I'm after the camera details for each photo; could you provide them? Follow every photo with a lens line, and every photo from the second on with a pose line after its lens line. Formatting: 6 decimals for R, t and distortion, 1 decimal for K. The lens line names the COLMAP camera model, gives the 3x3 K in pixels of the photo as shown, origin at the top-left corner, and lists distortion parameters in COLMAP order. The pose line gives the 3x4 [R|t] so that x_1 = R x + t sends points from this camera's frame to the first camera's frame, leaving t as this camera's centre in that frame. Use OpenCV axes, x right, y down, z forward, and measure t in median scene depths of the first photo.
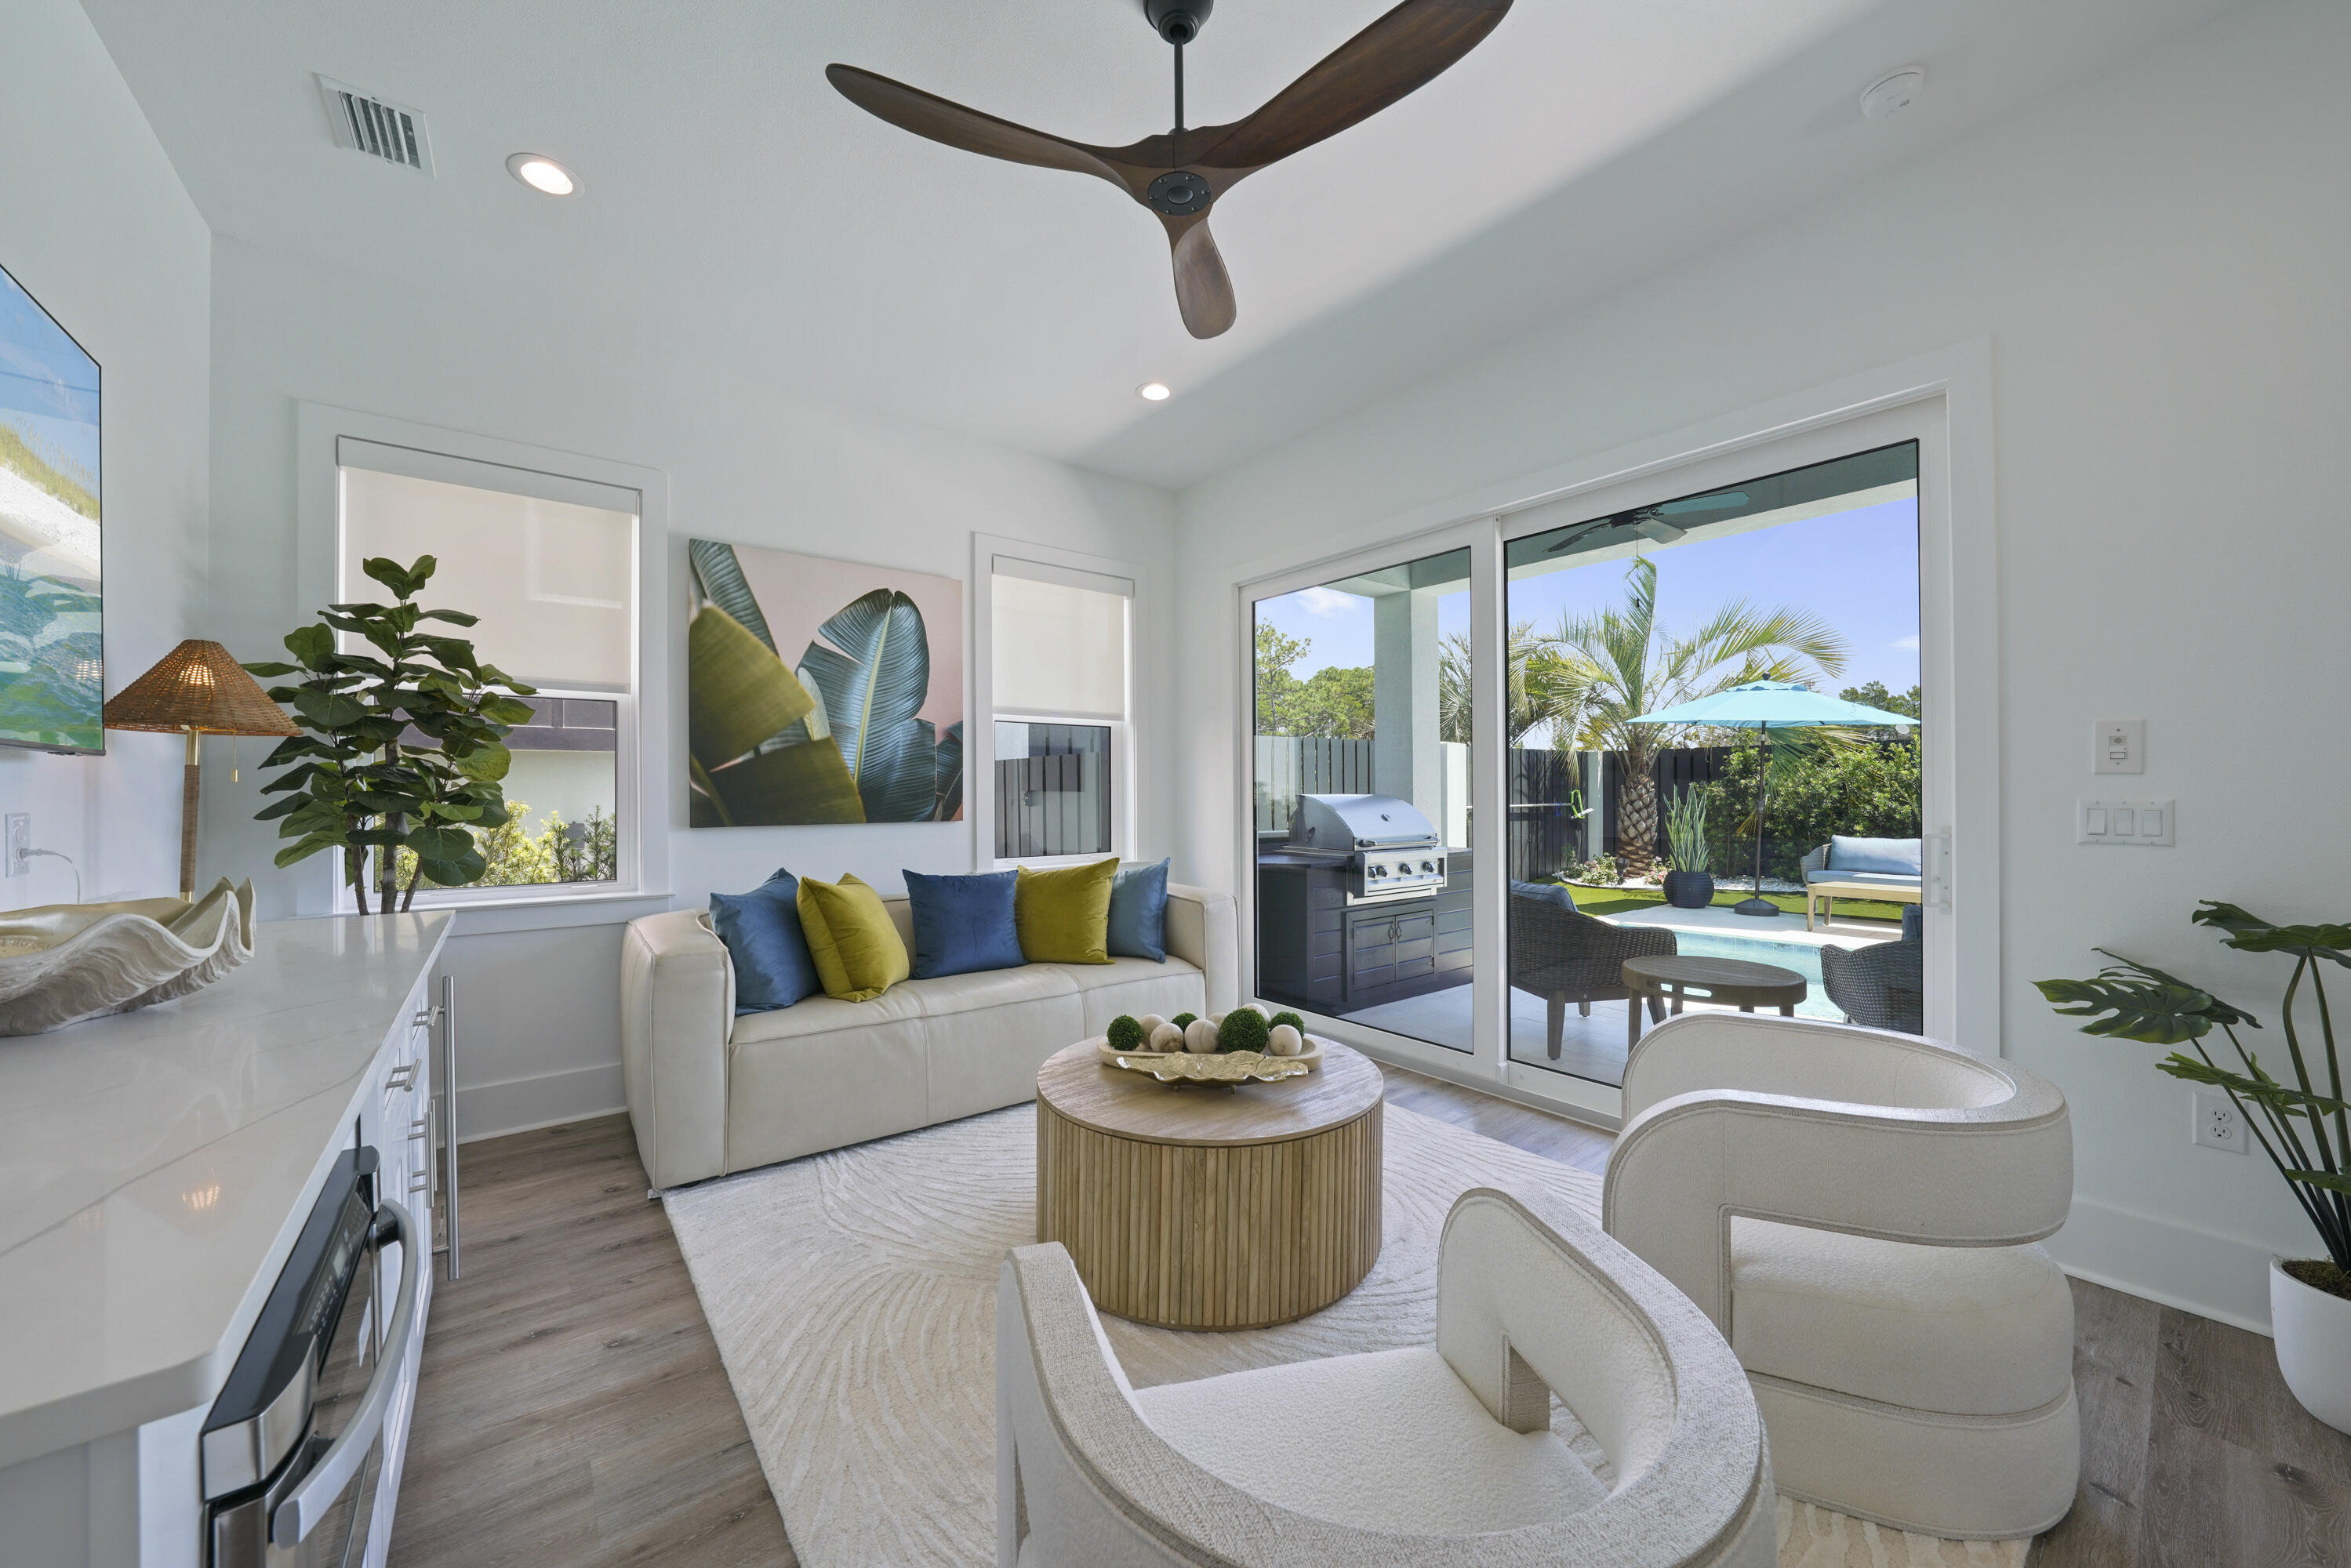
lens RADIAL K [[851.9, 0, 1175.5], [0, 851.9, 784.0], [0, 0, 1]] dist [-0.000784, 0.000016]
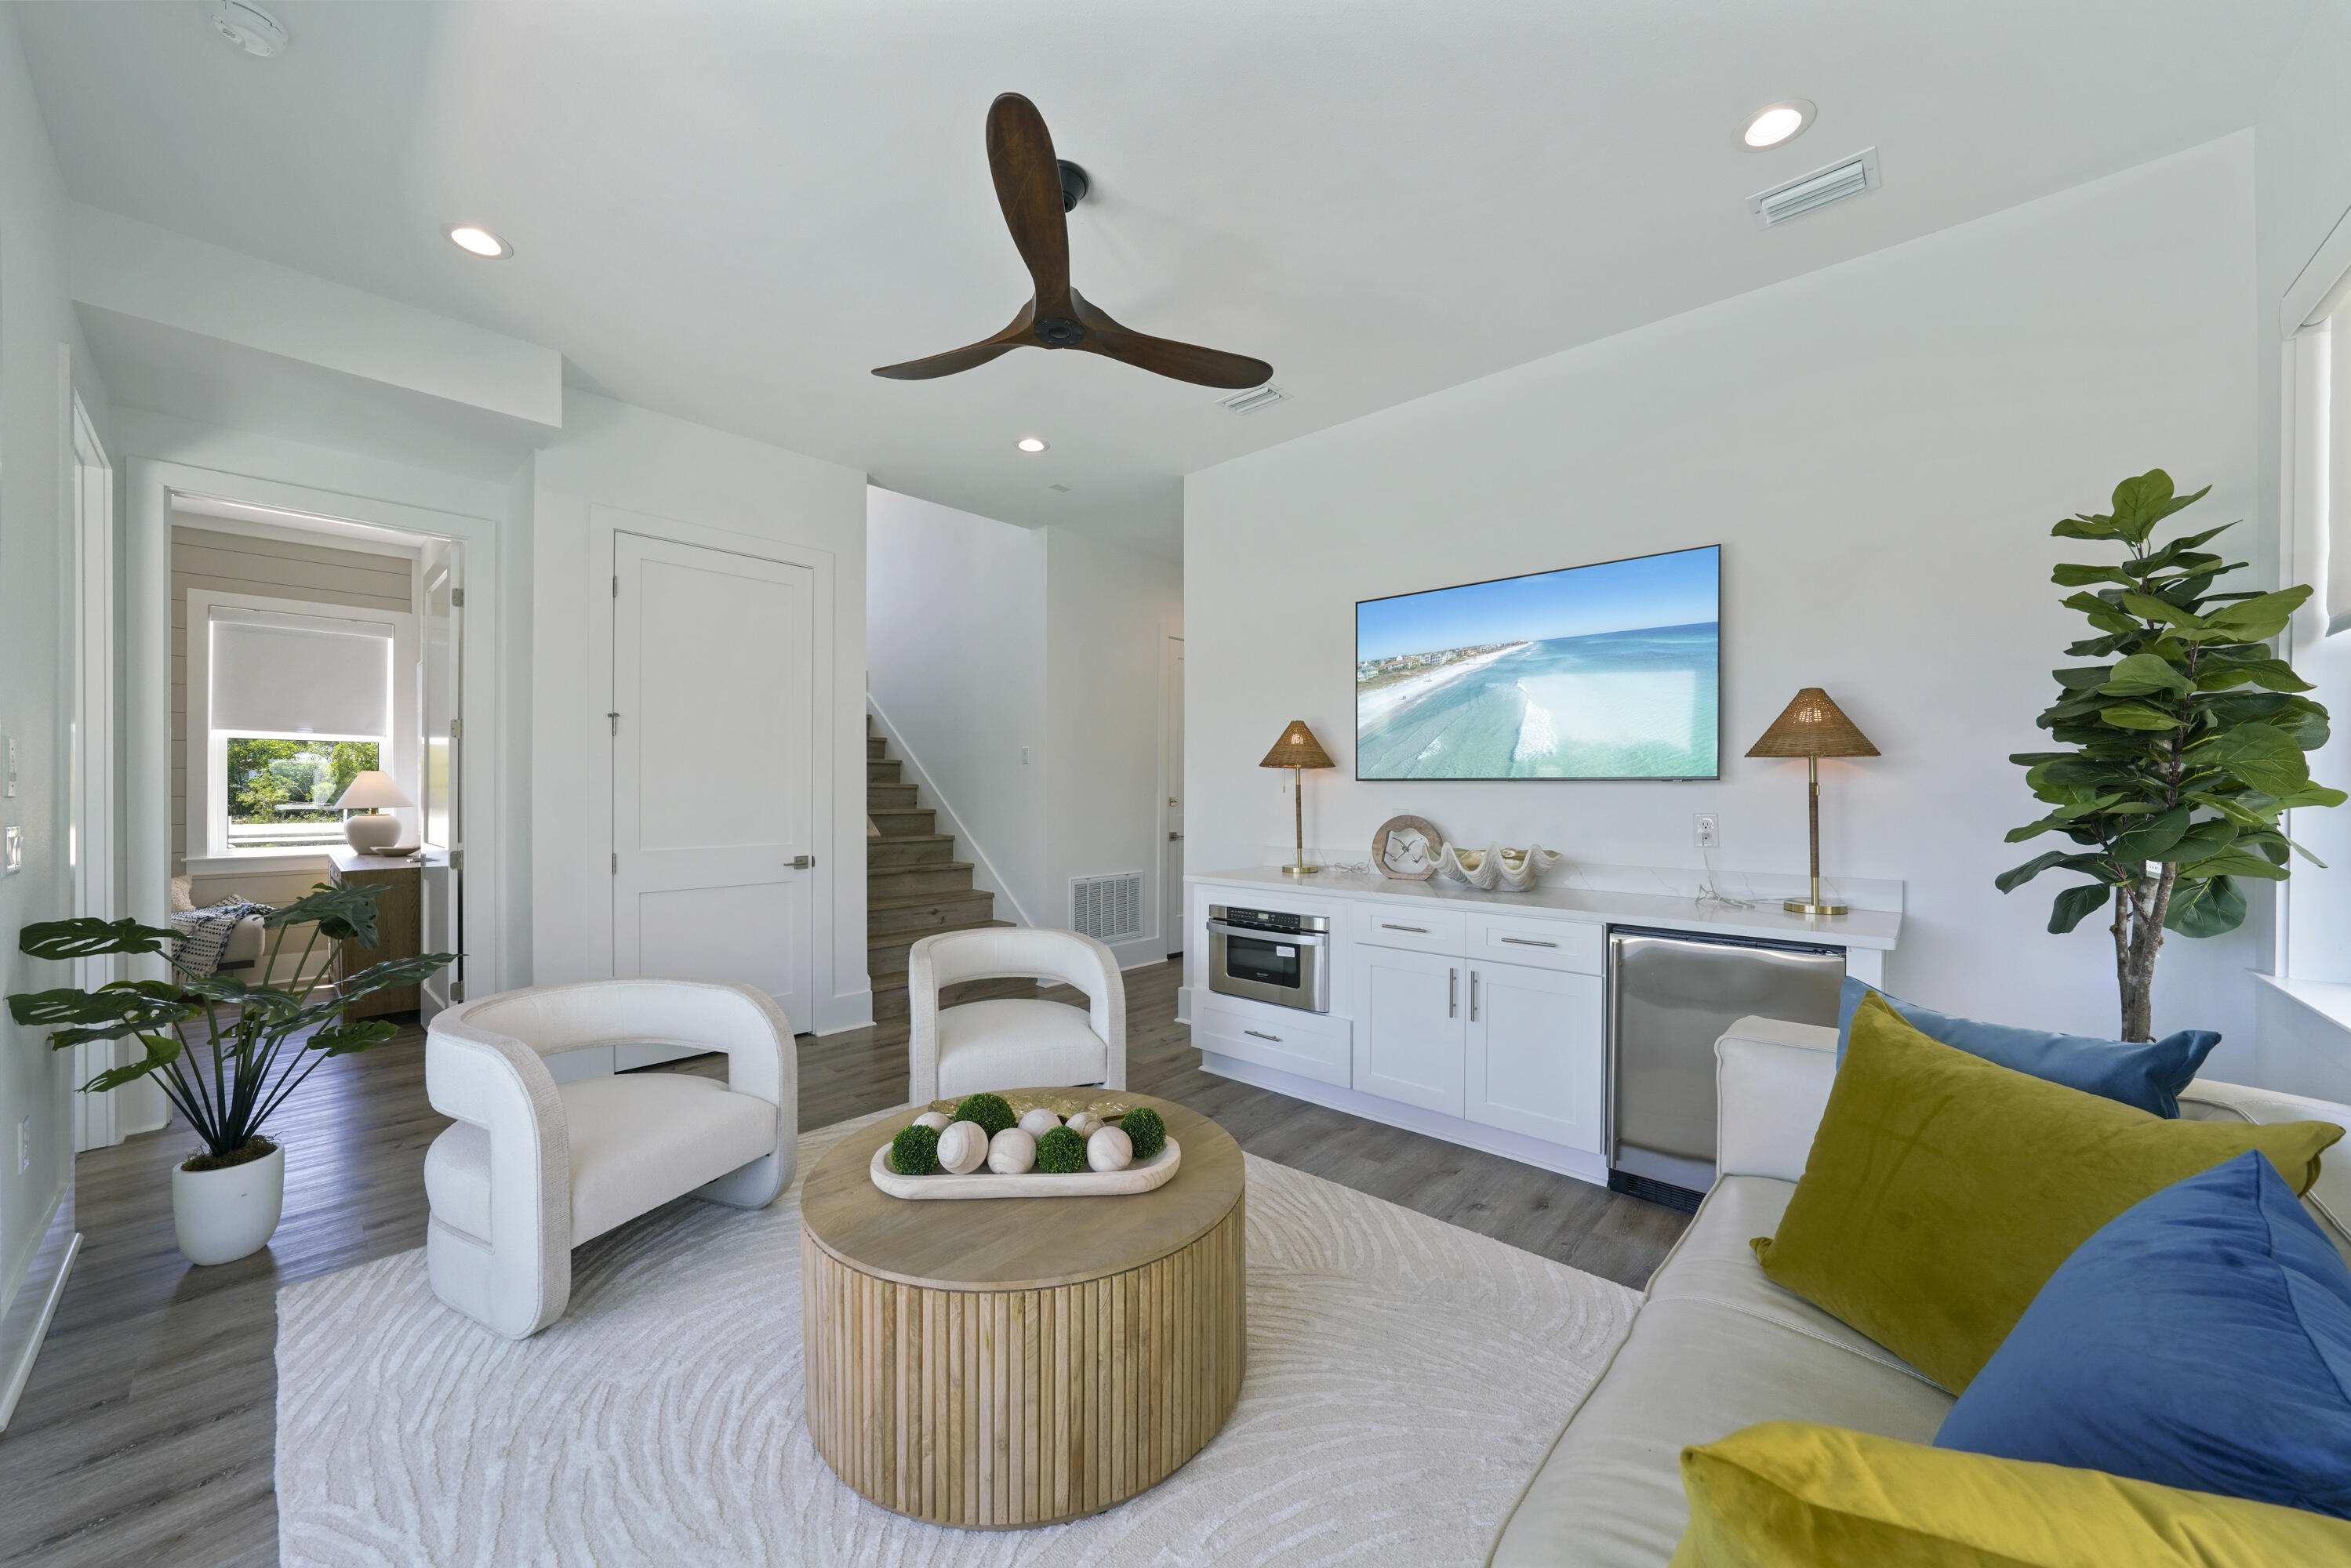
lens RADIAL K [[835.3, 0, 1174.1], [0, 835.3, 806.0], [0, 0, 1]] dist [-0.032752, 0.000037]
pose [[-0.984285, -0.005734, -0.176495, 0.030130], [-0.007084, 0.999950, 0.007021, 0.007247], [0.176446, 0.008161, -0.984276, 1.131207]]
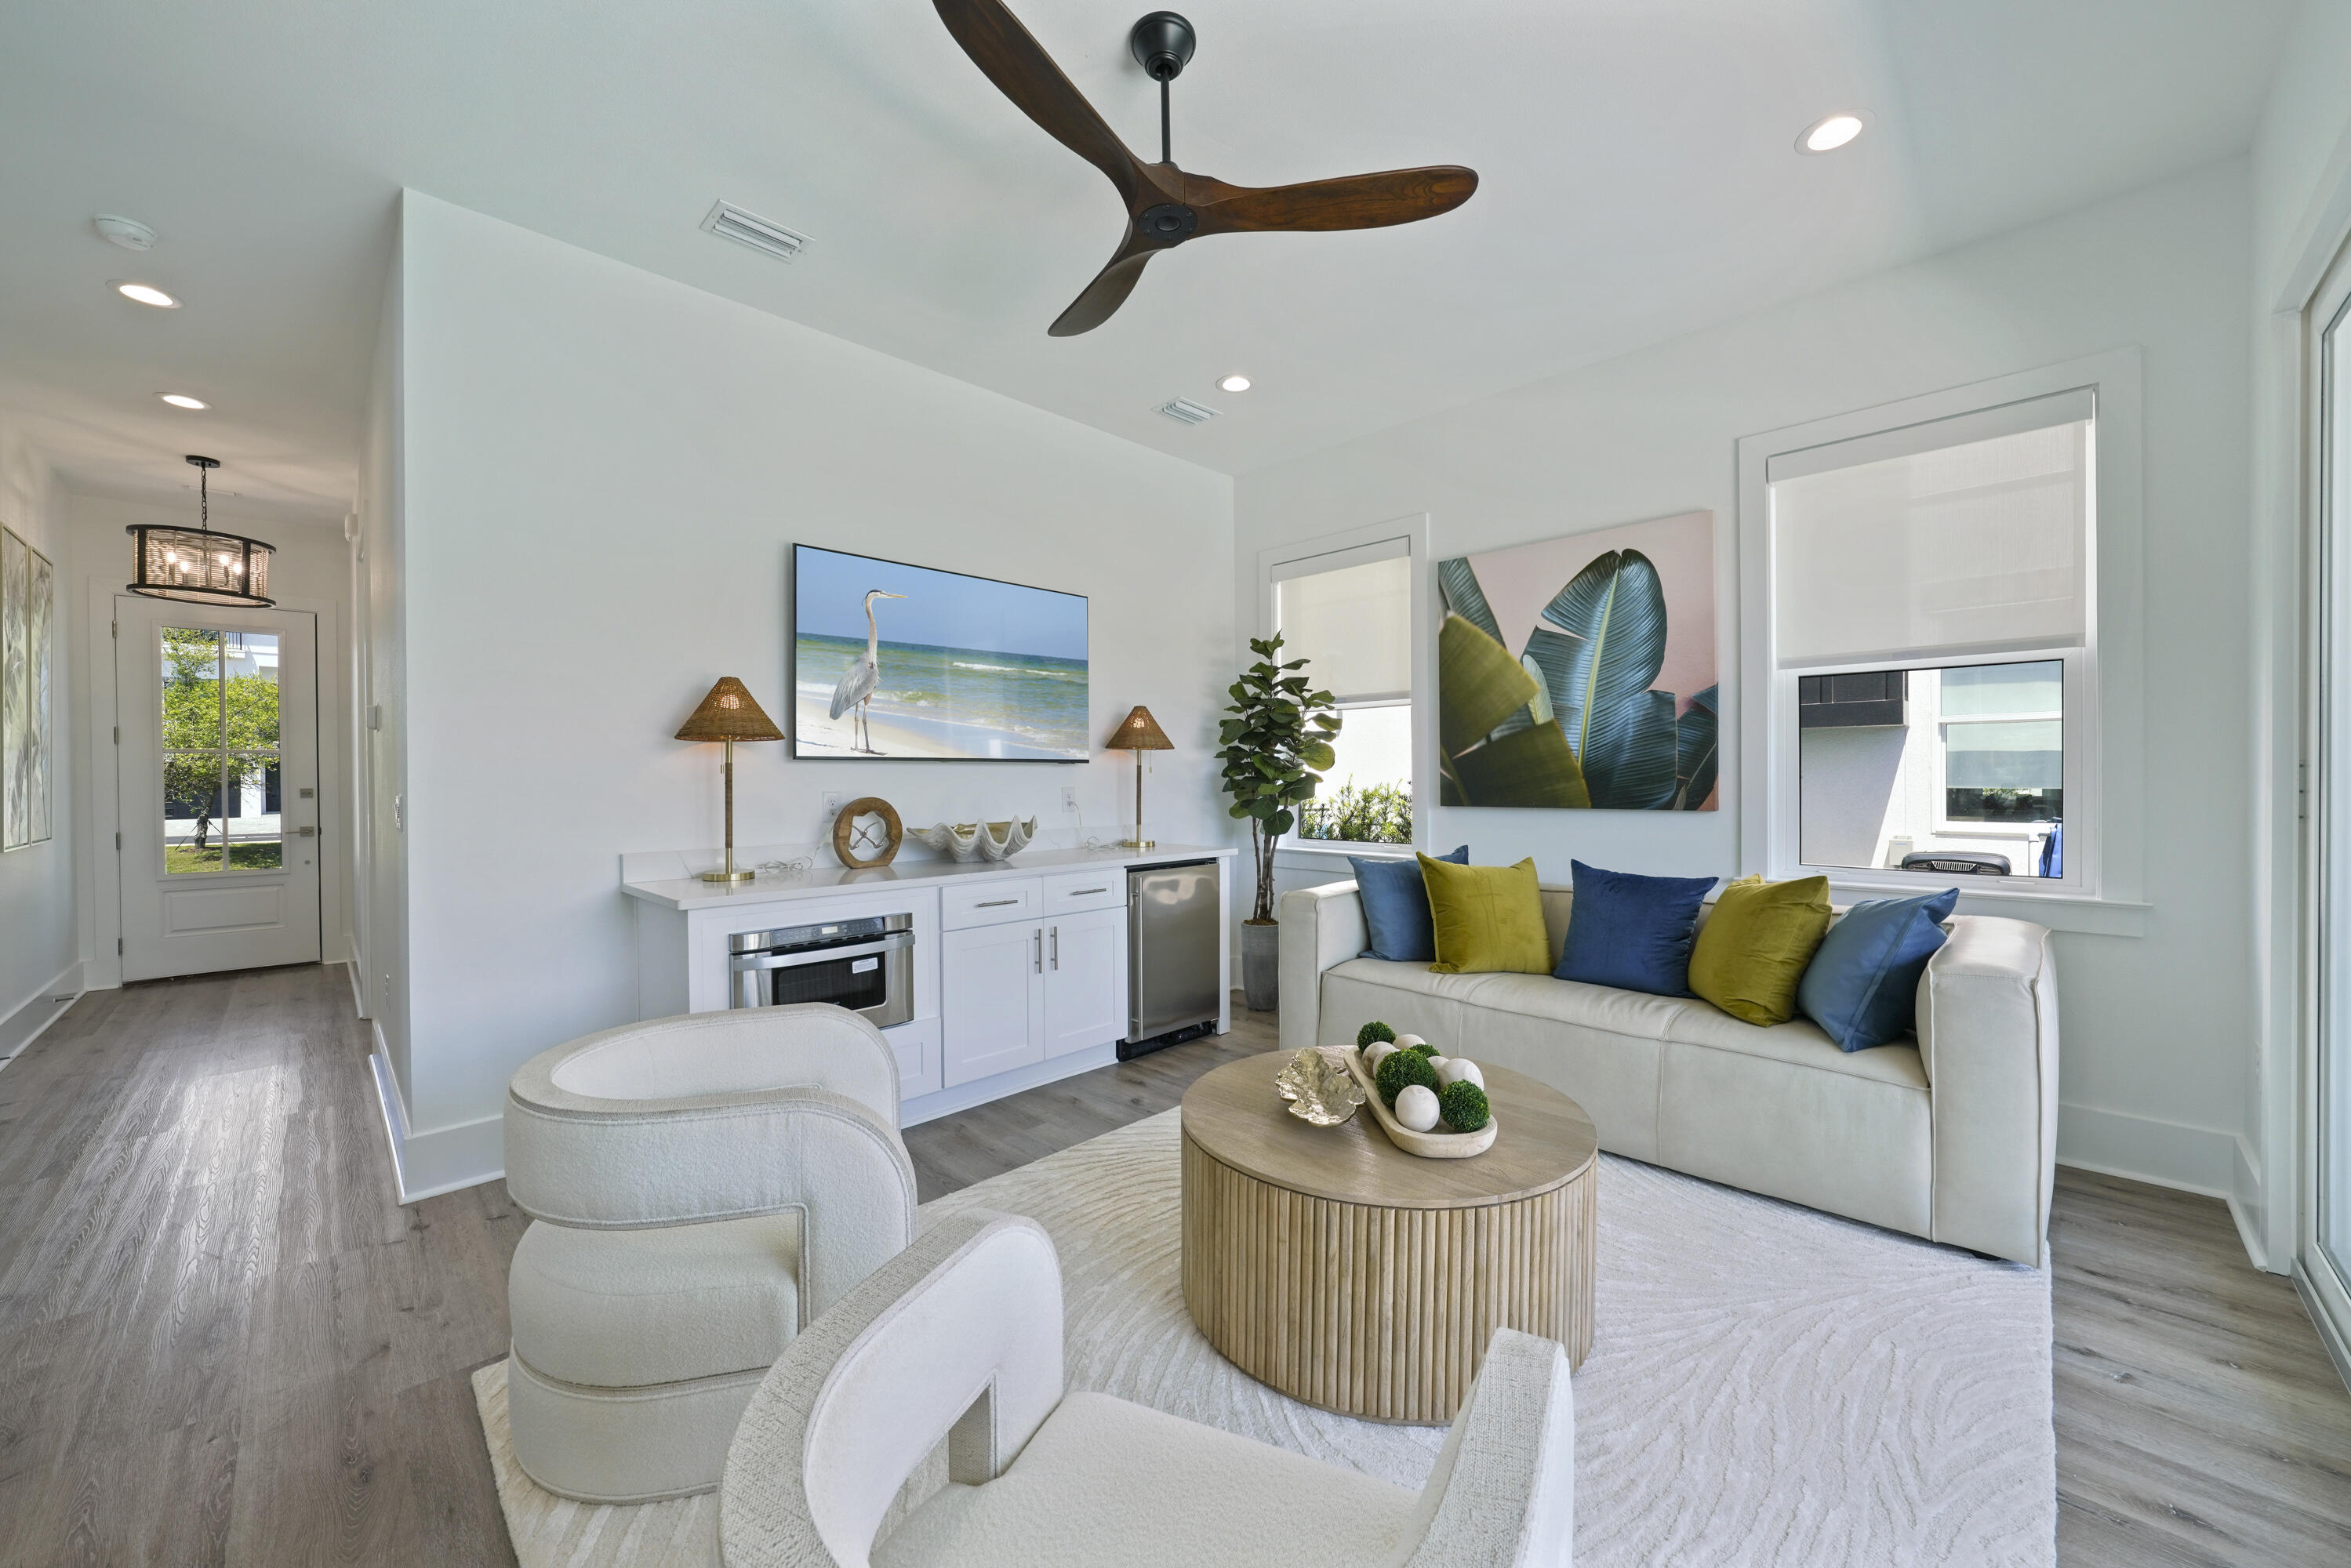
lens RADIAL K [[884.5, 0, 1175.5], [0, 884.5, 784.0], [0, 0, 1]] dist [-0.018414, 0.000078]
pose [[0.119657, 0.007989, -0.992783, 0.566435], [0.012800, 0.999872, 0.009589, 0.003783], [0.992733, -0.013855, 0.119539, 0.450111]]
